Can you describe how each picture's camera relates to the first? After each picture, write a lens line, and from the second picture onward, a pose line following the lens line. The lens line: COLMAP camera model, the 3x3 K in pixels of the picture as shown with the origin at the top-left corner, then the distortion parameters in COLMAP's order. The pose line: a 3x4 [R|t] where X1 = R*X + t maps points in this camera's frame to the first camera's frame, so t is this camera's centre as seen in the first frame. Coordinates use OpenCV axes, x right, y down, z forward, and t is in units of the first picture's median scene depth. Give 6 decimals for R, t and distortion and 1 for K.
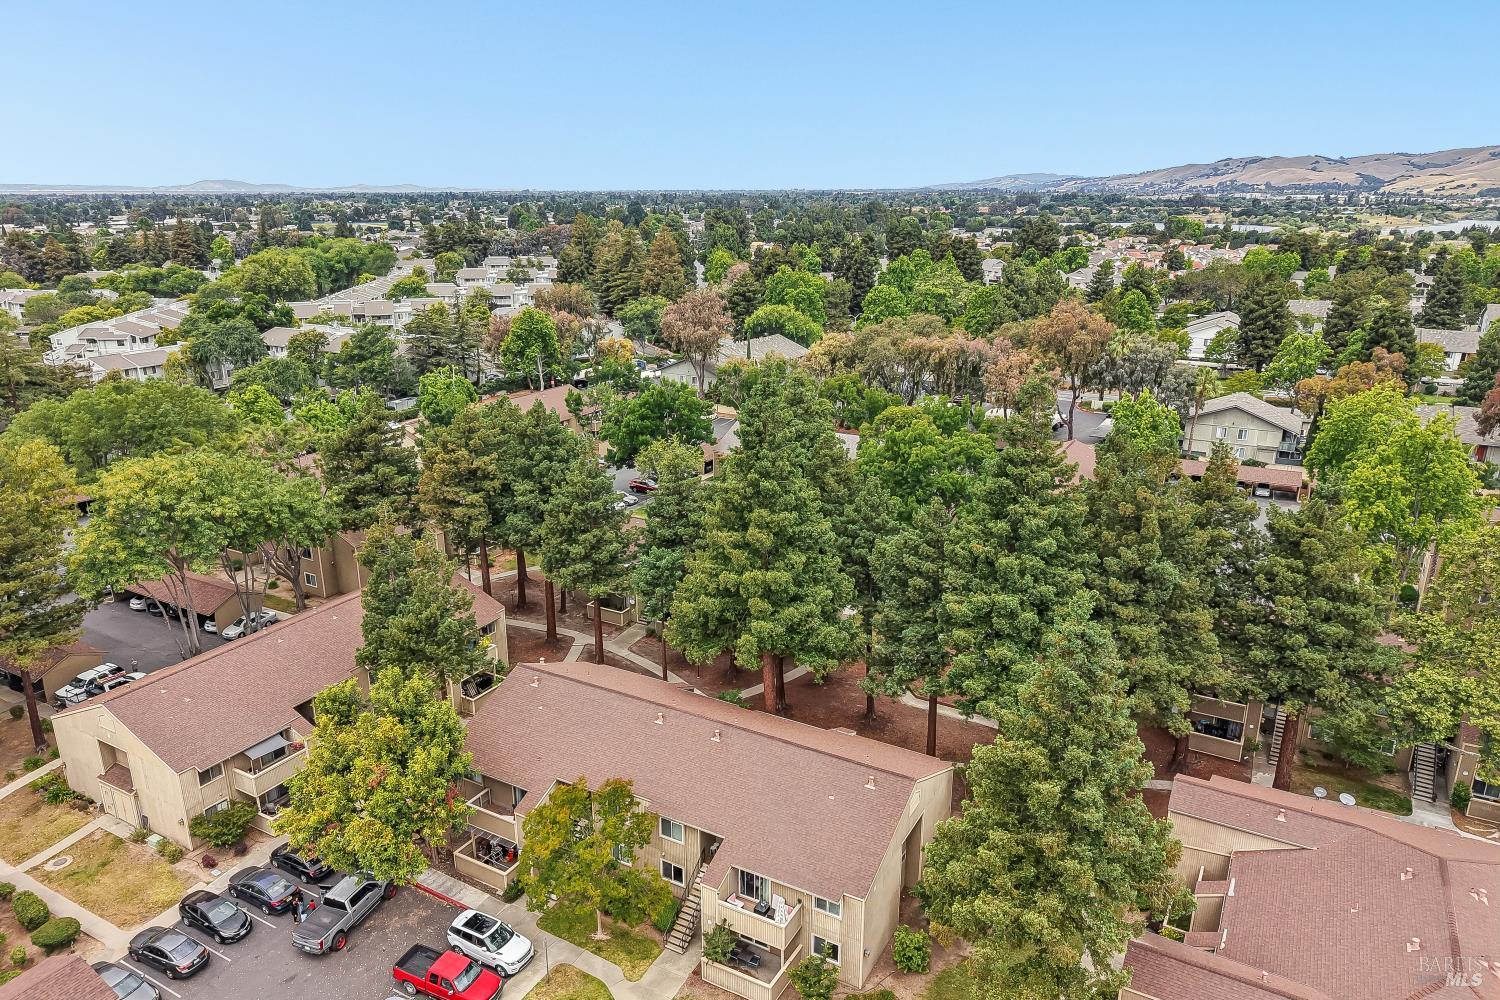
lens RADIAL K [[998.9, 0, 751.0], [0, 998.9, 500.1], [0, 0, 1]] dist [0.028668, -0.029704]
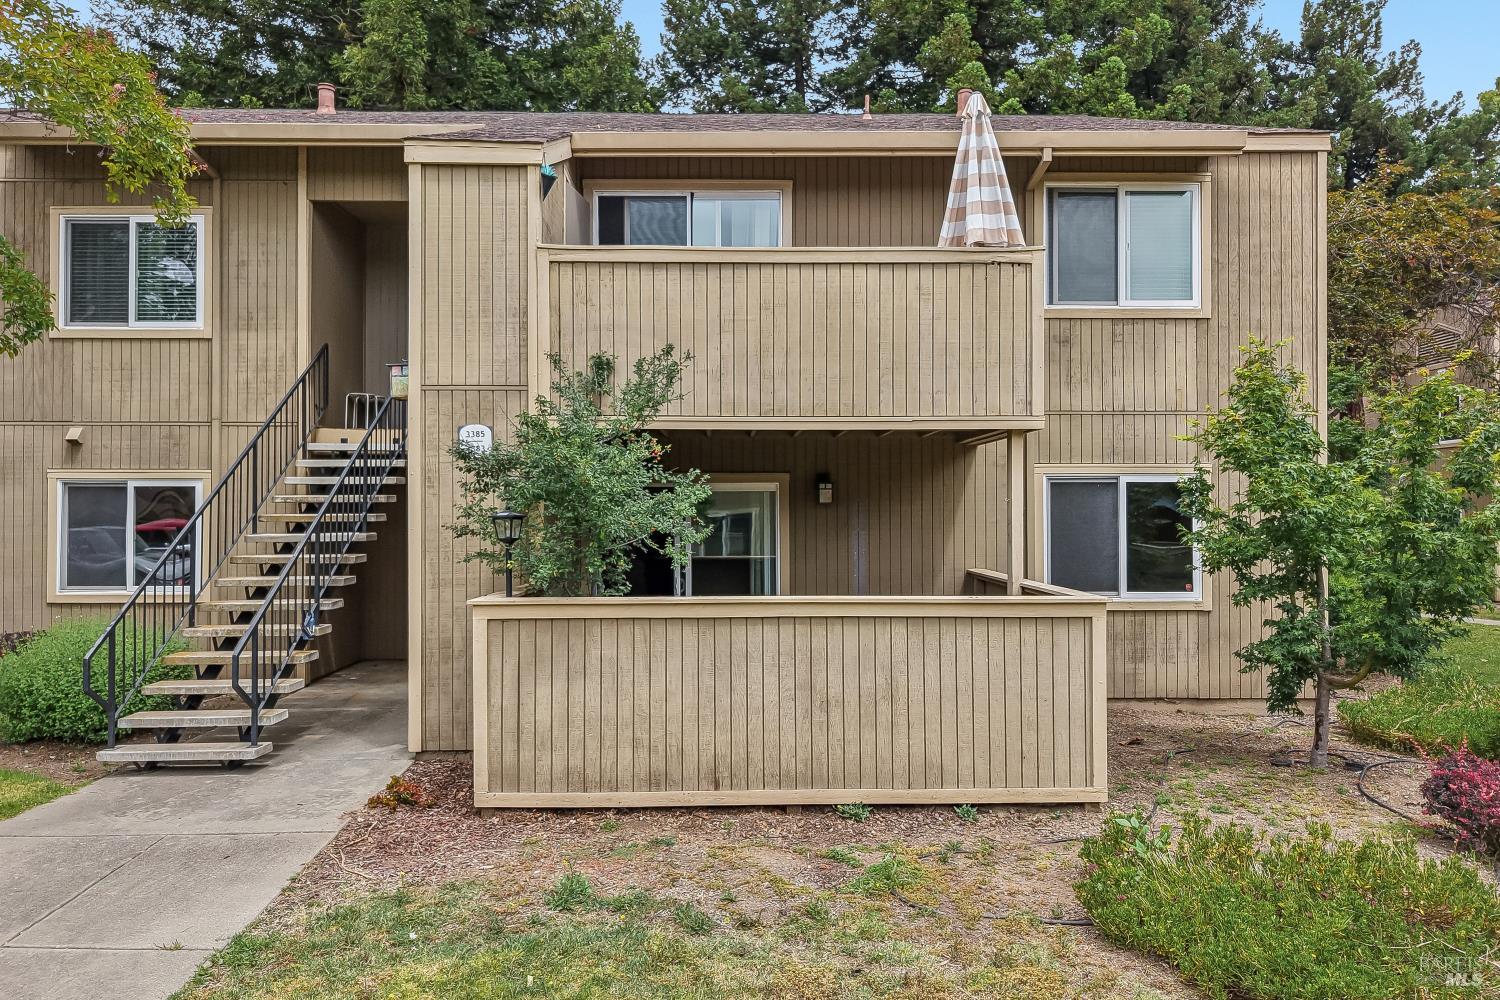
lens RADIAL K [[998.9, 0, 744.2], [0, 998.9, 506.3], [0, 0, 1]] dist [0.028668, -0.029704]
pose [[0.865300, -0.000967, 0.501253, -0.070578], [0.155072, 0.951457, -0.265860, 0.416381], [-0.476664, 0.307779, 0.823446, 0.758698]]
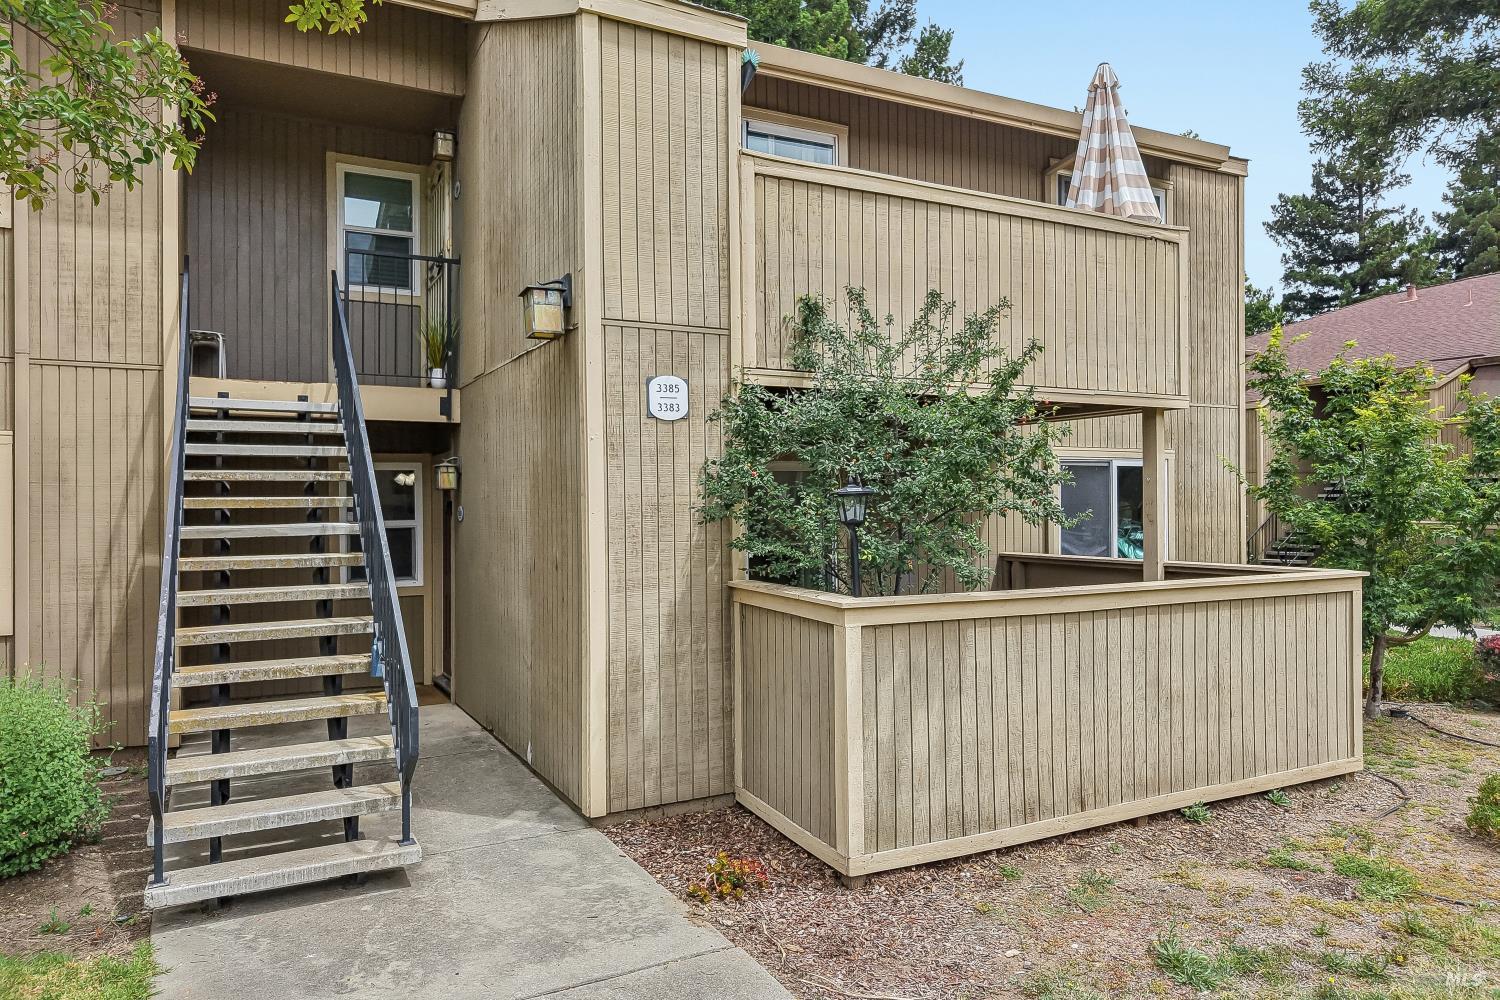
lens RADIAL K [[998.9, 0, 742.6], [0, 998.9, 503.6], [0, 0, 1]] dist [0.028668, -0.029704]
pose [[0.556468, -0.005855, 0.830848, -0.112817], [0.259071, 0.951344, -0.166811, 0.396967], [-0.789446, 0.308074, 0.530910, 0.823924]]
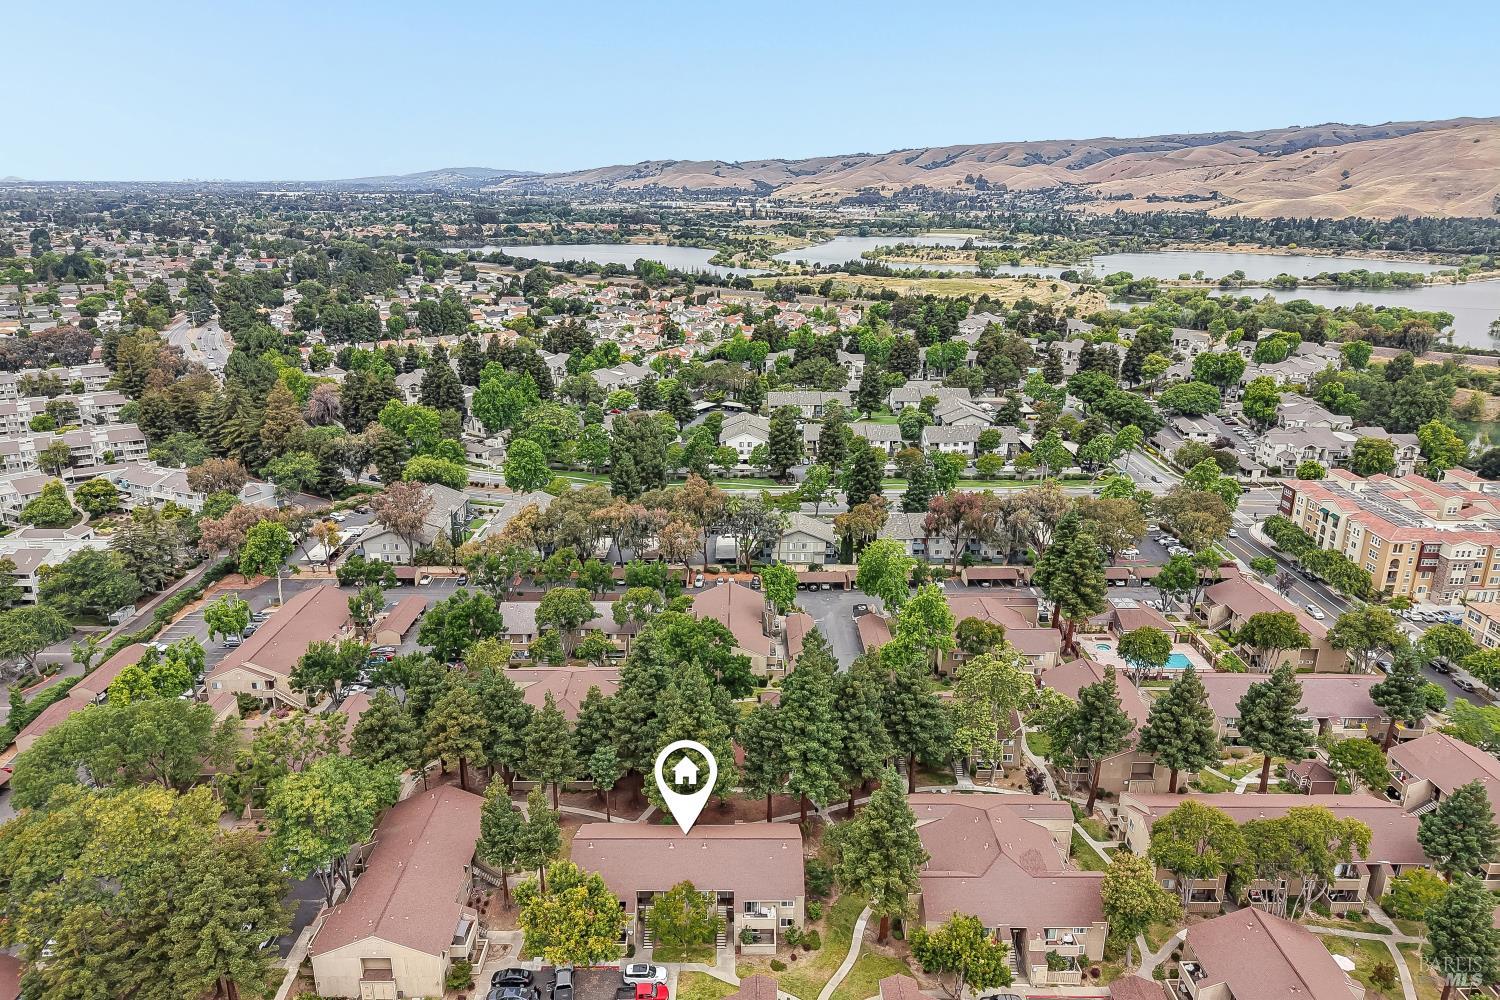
lens RADIAL K [[998.9, 0, 751.3], [0, 998.9, 497.5], [0, 0, 1]] dist [0.028668, -0.029704]
pose [[0.865581, -0.142279, 0.480131, -0.839915], [0.139561, 0.989340, 0.041574, -0.547717], [-0.480928, 0.031022, 0.876211, -0.886783]]
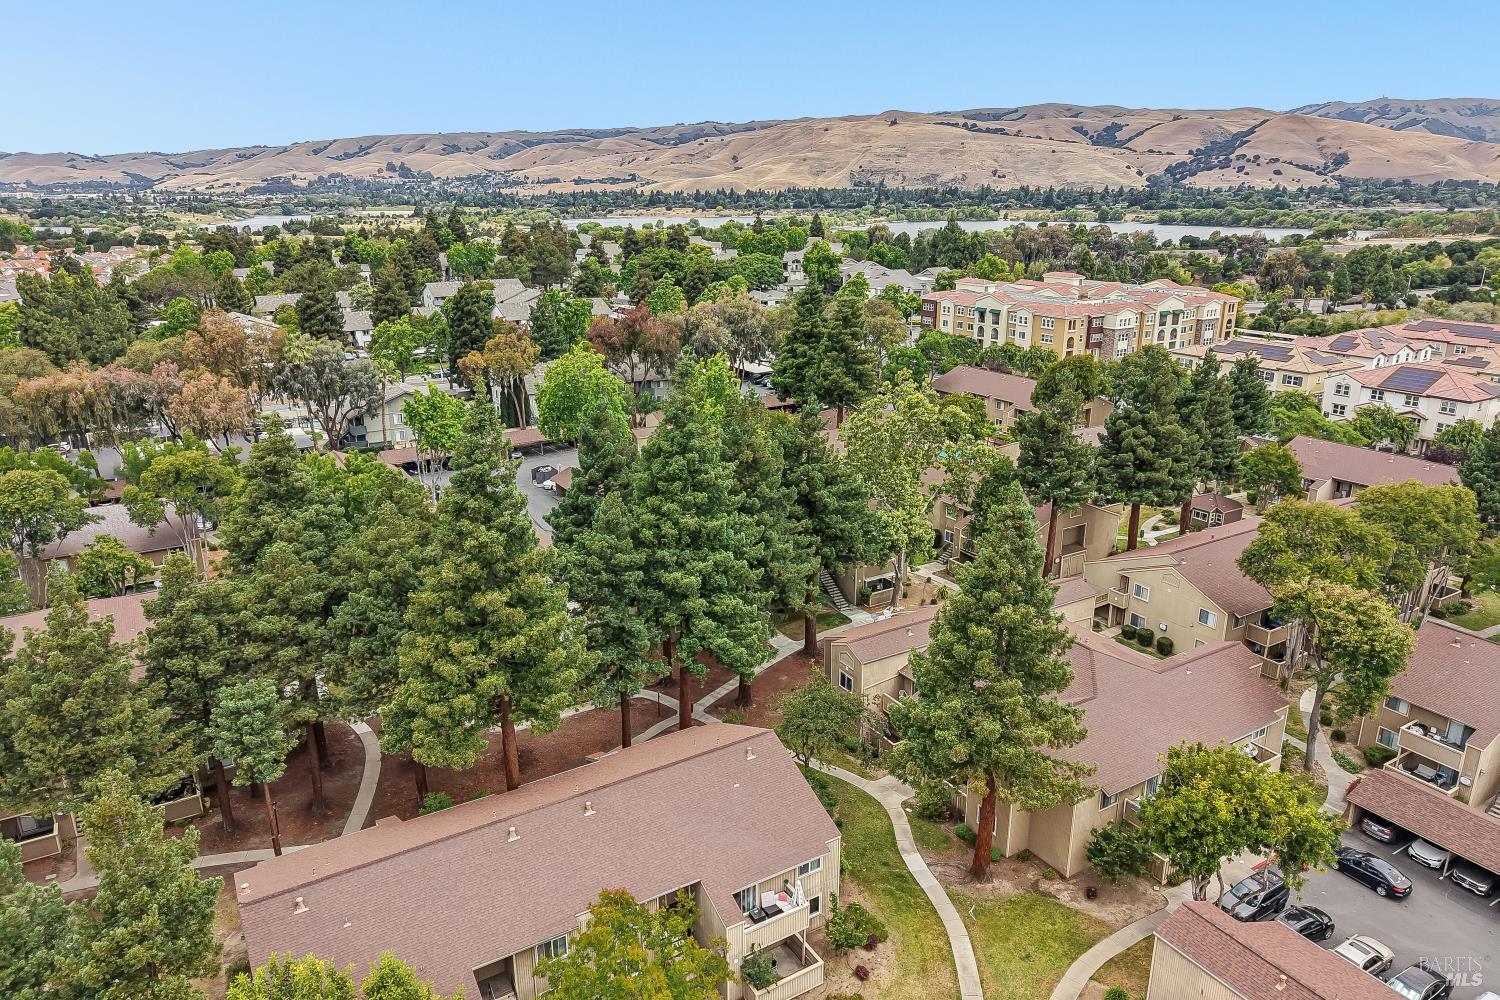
lens RADIAL K [[998.9, 0, 746.6], [0, 998.9, 499.6], [0, 0, 1]] dist [0.028668, -0.029704]
pose [[0.487814, -0.263331, 0.832283, -0.622453], [0.262605, 0.953521, 0.147773, -0.115869], [-0.832512, 0.146476, 0.534292, 0.370288]]
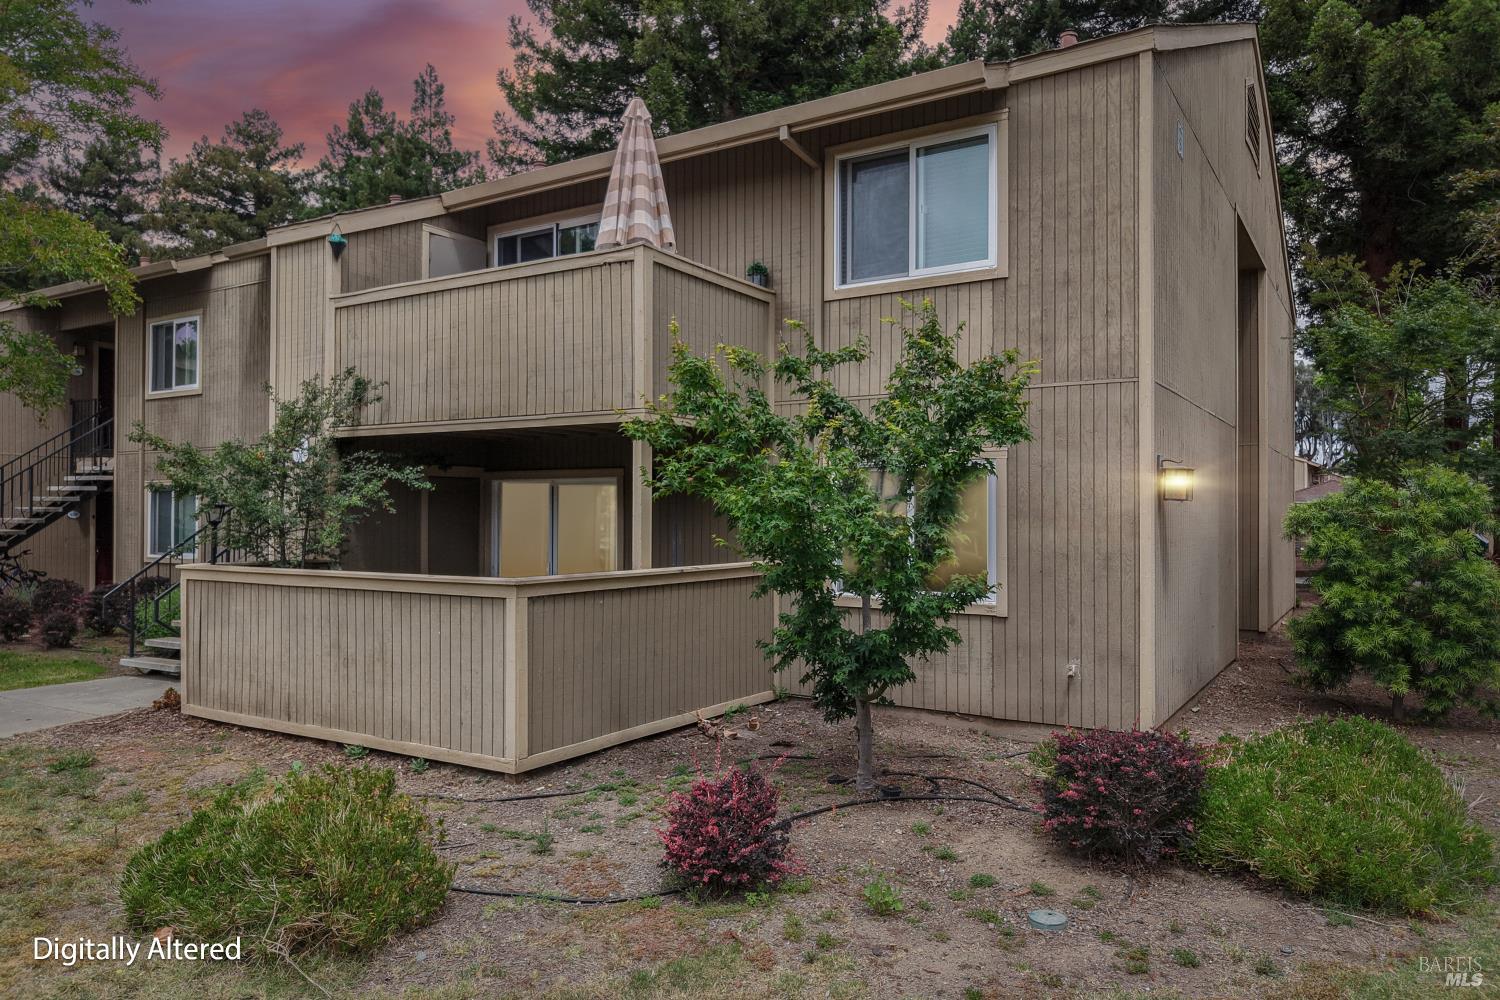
lens RADIAL K [[998.9, 0, 752.6], [0, 998.9, 498.1], [0, 0, 1]] dist [0.028668, -0.029704]
pose [[0.999063, -0.003006, -0.043176, 0.047674], [-0.010672, 0.949671, -0.313067, 0.429329], [0.041944, 0.313235, 0.948749, 0.722523]]
